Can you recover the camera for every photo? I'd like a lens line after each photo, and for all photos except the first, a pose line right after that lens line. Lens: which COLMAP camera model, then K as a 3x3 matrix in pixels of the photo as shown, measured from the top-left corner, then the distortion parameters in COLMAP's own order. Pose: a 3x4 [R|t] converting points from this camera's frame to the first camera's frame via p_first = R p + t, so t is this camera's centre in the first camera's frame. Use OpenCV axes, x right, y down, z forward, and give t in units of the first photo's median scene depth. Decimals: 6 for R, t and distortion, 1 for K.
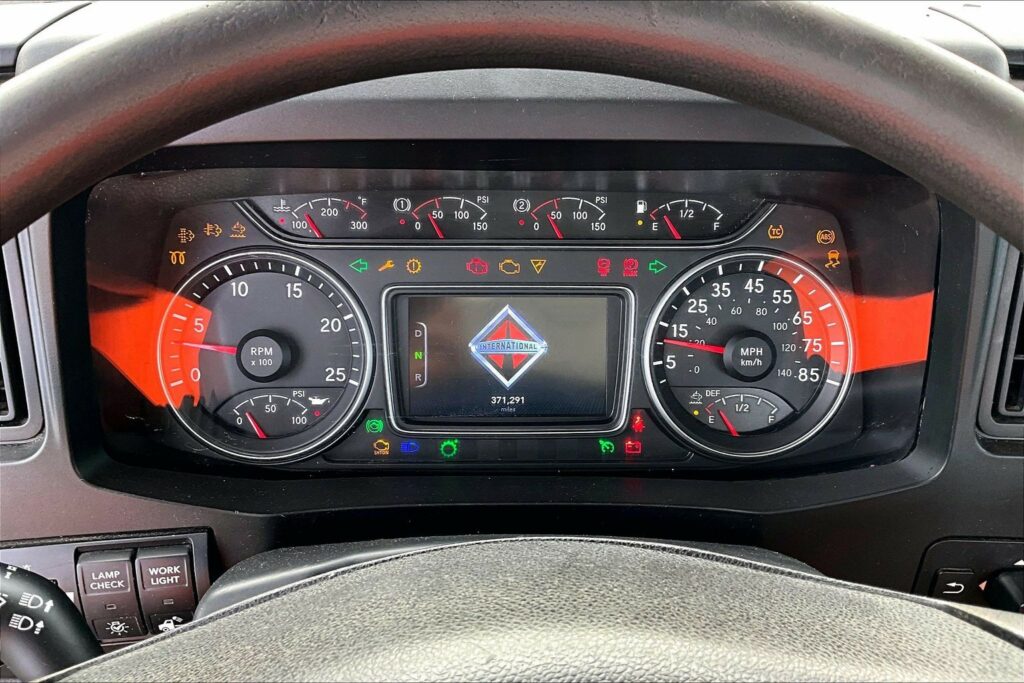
lens RADIAL K [[847.5, 0, 506.5], [0, 847.5, 366.7], [0, 0, 1]] dist [0.073450, -0.137557]
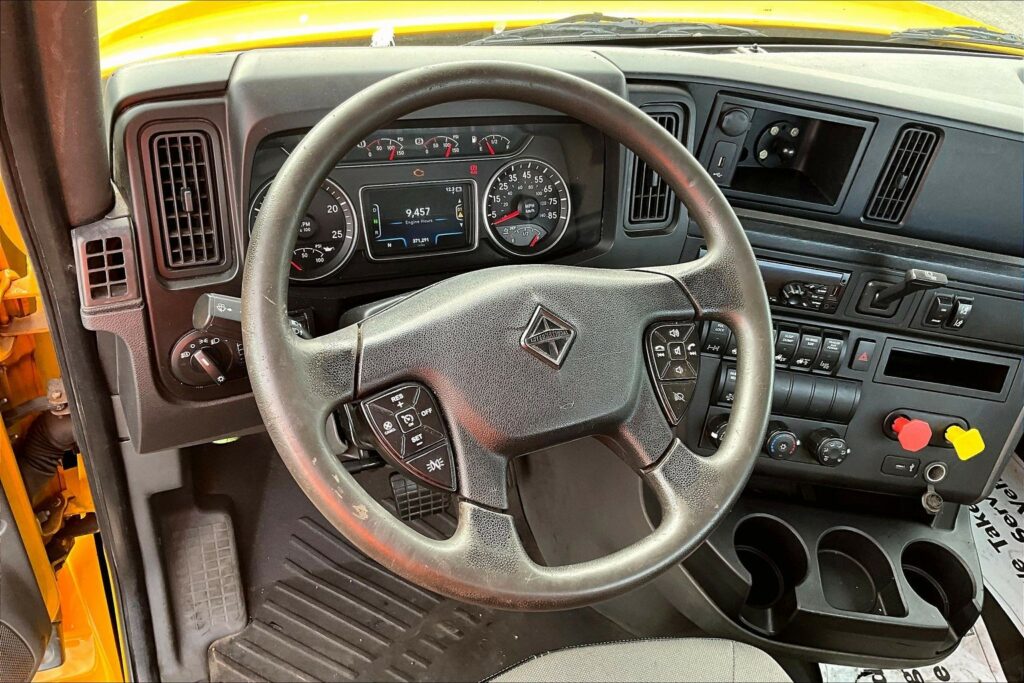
lens RADIAL K [[847.5, 0, 508.1], [0, 847.5, 349.2], [0, 0, 1]] dist [0.073450, -0.137557]
pose [[0.910726, -0.142965, 0.387479, -0.639720], [0.098969, 0.986387, 0.131325, 0.051736], [-0.400979, -0.081252, 0.912477, -0.960884]]
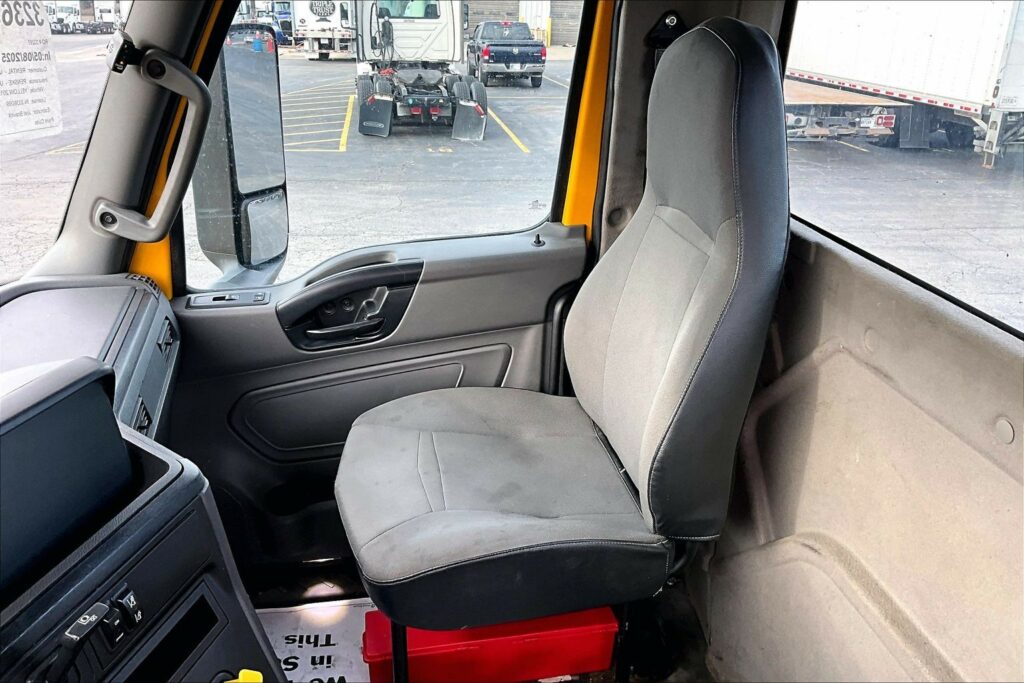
lens RADIAL K [[847.5, 0, 506.8], [0, 847.5, 330.1], [0, 0, 1]] dist [0.073450, -0.137557]
pose [[-0.154816, -0.372828, 0.914894, -0.246491], [0.619334, 0.684872, 0.383894, -0.239442], [-0.769712, 0.626058, 0.124876, -0.593992]]
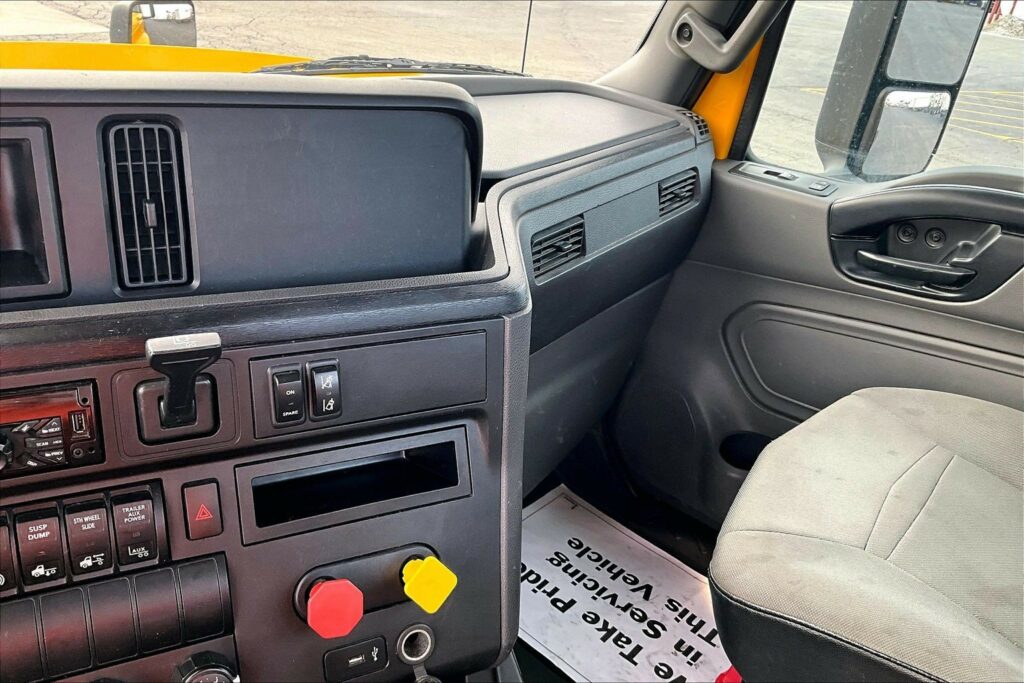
lens RADIAL K [[847.5, 0, 506.8], [0, 847.5, 344.4], [0, 0, 1]] dist [0.073450, -0.137557]
pose [[0.641331, -0.297307, 0.707321, 0.585186], [0.404053, 0.914557, 0.018057, 0.402744], [-0.652254, 0.274214, 0.706662, -0.543345]]
